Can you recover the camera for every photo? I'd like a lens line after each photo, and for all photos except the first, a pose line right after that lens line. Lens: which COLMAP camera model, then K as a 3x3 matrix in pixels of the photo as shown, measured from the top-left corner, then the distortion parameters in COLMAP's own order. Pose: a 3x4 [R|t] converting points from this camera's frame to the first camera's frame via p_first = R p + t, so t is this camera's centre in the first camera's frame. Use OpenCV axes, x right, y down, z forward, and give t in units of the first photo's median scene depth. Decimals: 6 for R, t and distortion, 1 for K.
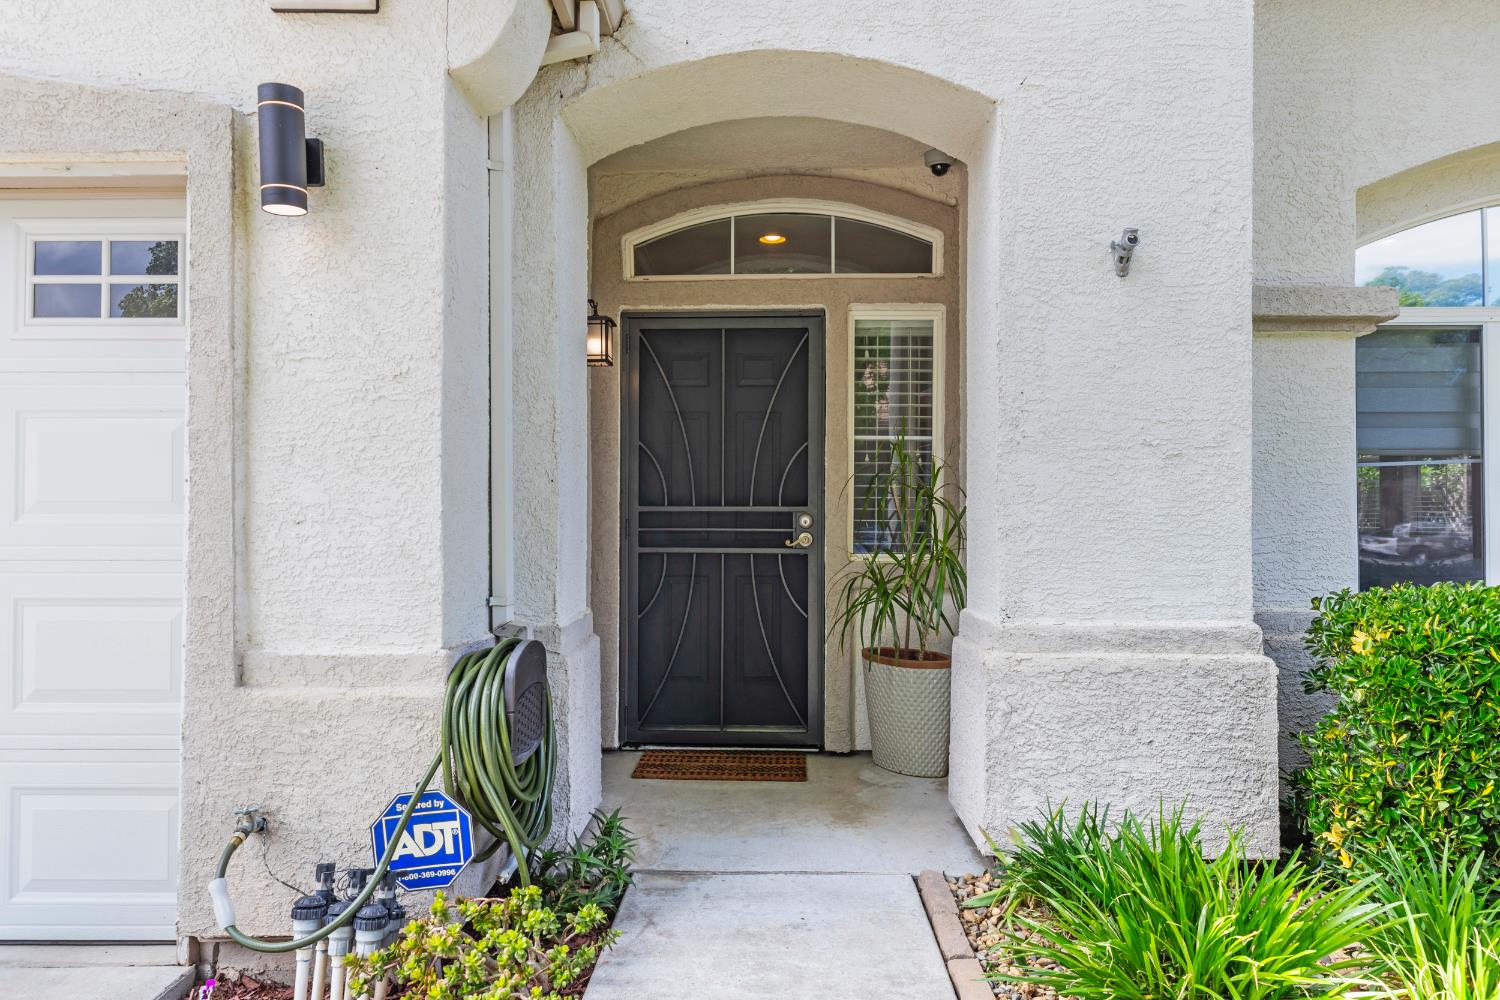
lens RADIAL K [[981.4, 0, 750.0], [0, 981.4, 500.0], [0, 0, 1]] dist [0.002627, 0.001149]
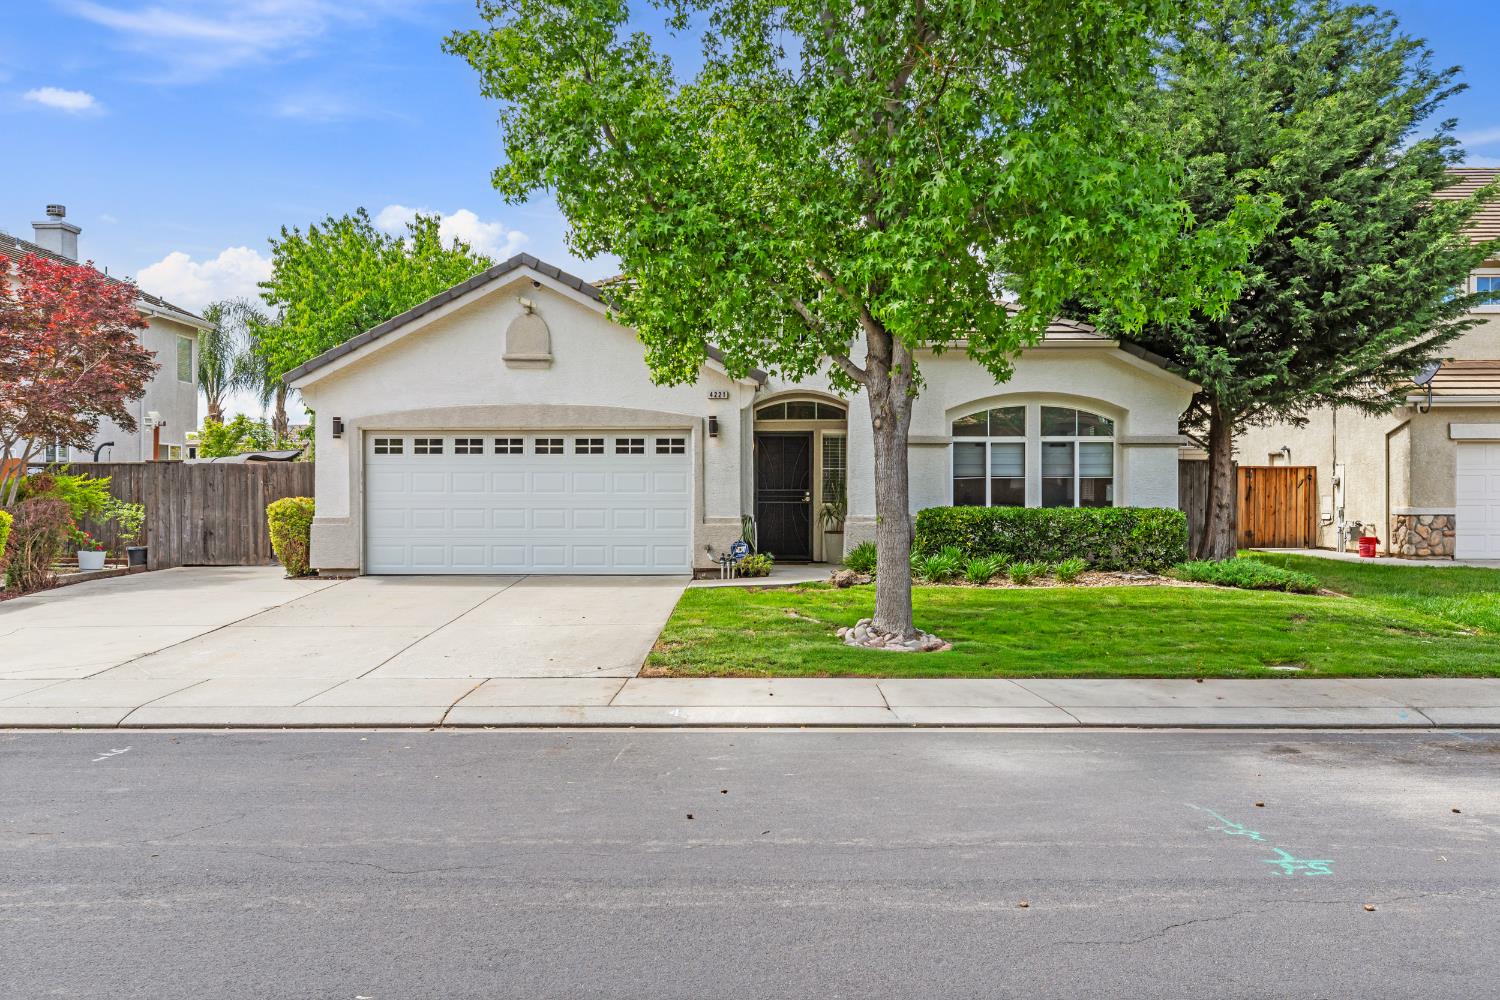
lens RADIAL K [[1218.7, 0, 750.0], [0, 1218.7, 500.0], [0, 0, 1]] dist [0.005024, 0.001953]
pose [[0.999985, -0.001167, 0.005350, -0.180177], [0.001048, 0.999754, 0.022155, -0.054807], [-0.005375, -0.022149, 0.999740, -3.475948]]
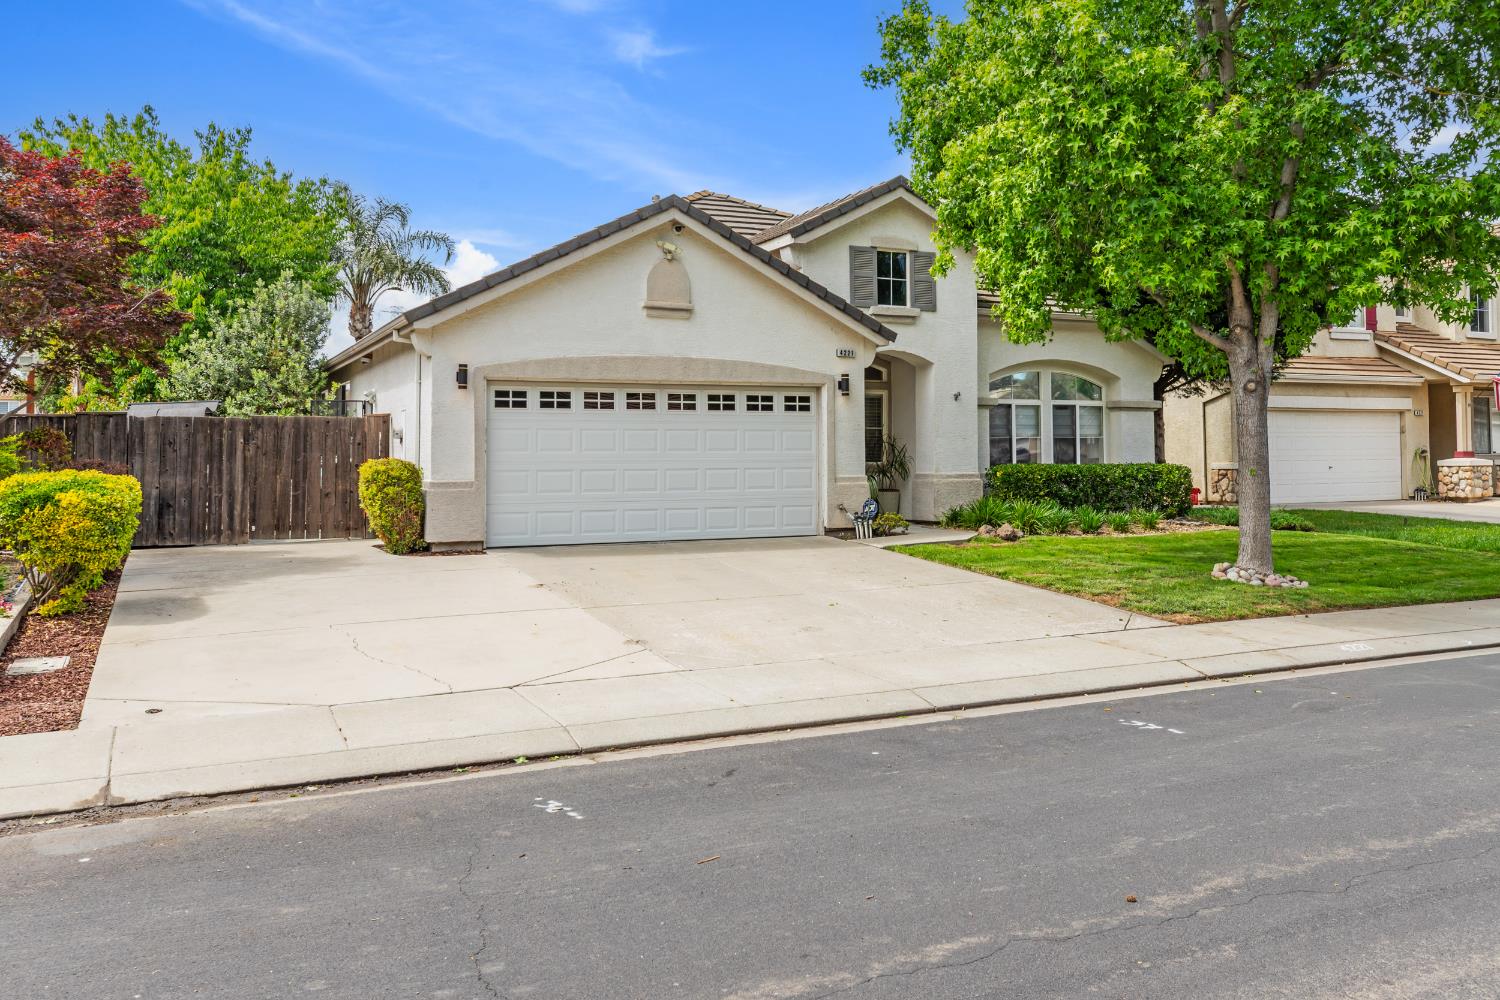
lens RADIAL K [[1253.9, 0, 746.8], [0, 1253.9, 396.3], [0, 0, 1]] dist [0.002146, 0.001274]
pose [[0.889403, 0.016544, 0.456824, -2.467240], [-0.002269, 0.999492, -0.031779, -0.038511], [-0.457118, 0.027227, 0.888989, -2.952406]]
